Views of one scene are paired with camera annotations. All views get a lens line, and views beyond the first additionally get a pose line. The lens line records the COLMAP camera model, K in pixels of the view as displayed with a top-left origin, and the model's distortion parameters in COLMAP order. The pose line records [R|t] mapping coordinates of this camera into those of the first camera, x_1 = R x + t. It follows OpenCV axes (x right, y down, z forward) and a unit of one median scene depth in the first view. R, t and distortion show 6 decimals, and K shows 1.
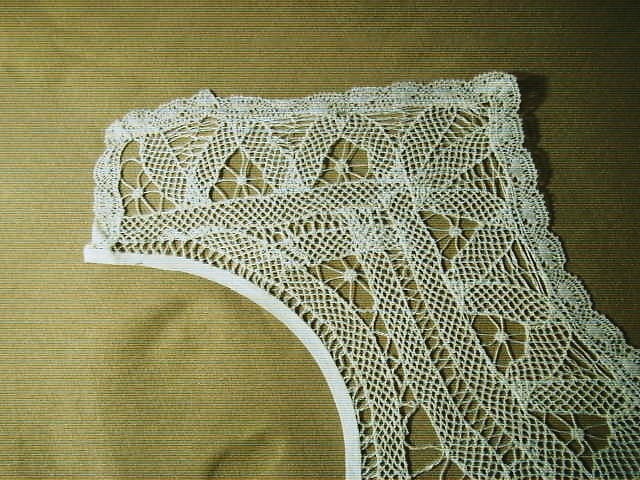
lens RADIAL K [[507.4, 0, 319.2], [0, 507.4, 241.8], [0, 0, 1]] dist [-0.057782, 0.024330]
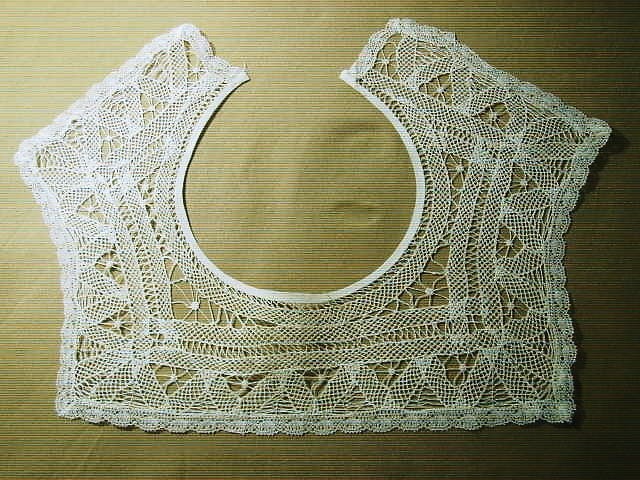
lens RADIAL K [[507.4, 0, 319.9], [0, 507.4, 239.9], [0, 0, 1]] dist [-0.057782, 0.024330]
pose [[0.797447, 0.596066, -0.093725, -0.015170], [-0.581181, 0.800527, 0.146237, 0.289429], [0.162196, -0.062145, 0.984800, -0.828001]]
